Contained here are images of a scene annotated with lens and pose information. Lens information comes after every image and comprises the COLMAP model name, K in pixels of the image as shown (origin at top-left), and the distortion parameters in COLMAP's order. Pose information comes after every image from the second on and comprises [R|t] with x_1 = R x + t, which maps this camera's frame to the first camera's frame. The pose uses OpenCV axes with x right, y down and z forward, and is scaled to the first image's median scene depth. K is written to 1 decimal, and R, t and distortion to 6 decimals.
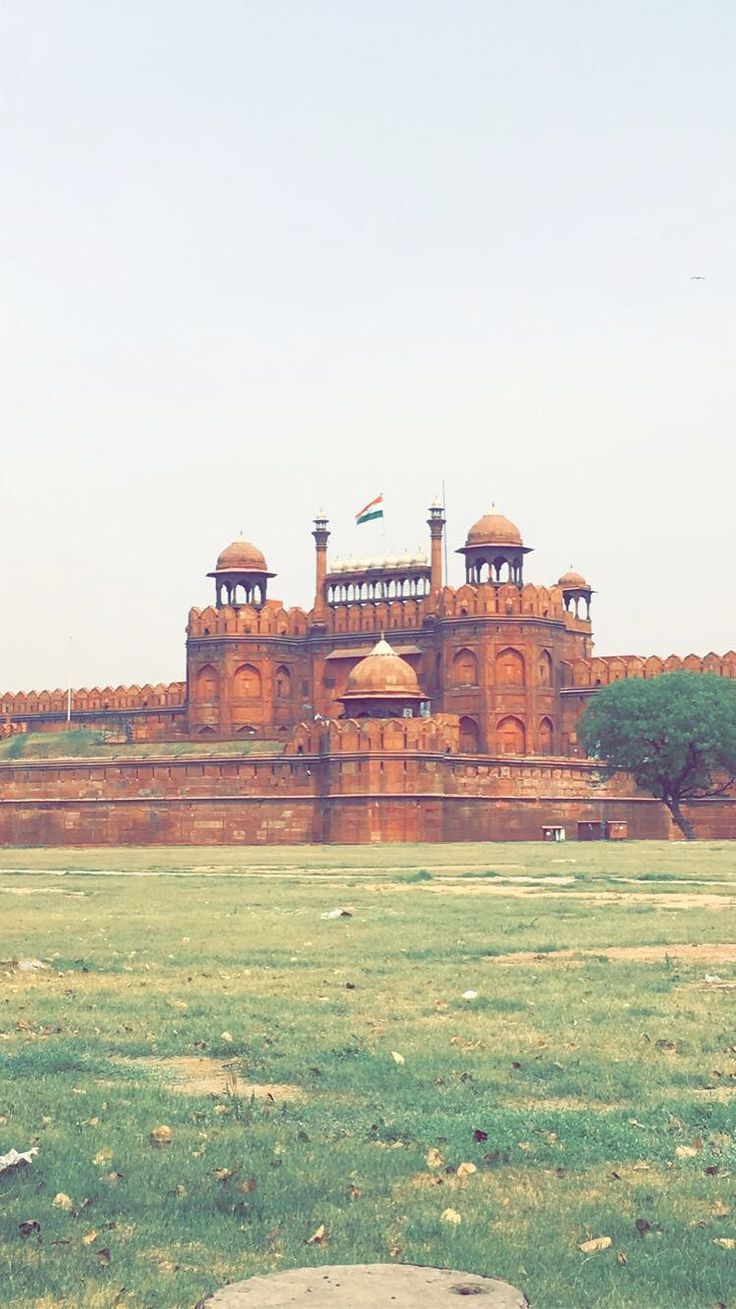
lens RADIAL K [[1979.6, 0, 368.7], [0, 1979.6, 654.6], [0, 0, 1]] dist [-0.001389, -0.006559]
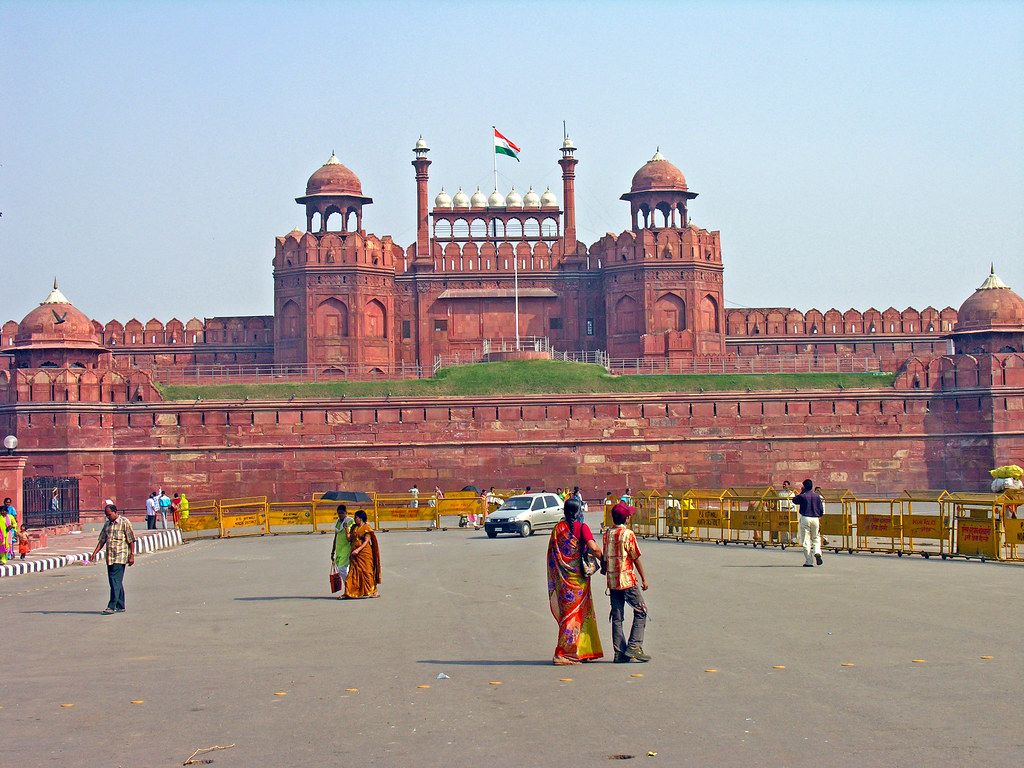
lens RADIAL K [[1797.0, 0, 509.9], [0, 1797.0, 384.6], [0, 0, 1]] dist [-0.080625, -0.040087]
pose [[0.795594, 0.020567, 0.605481, -0.508681], [-0.035248, 0.999302, 0.012370, 0.031468], [-0.604804, -0.031184, 0.795763, 0.309069]]
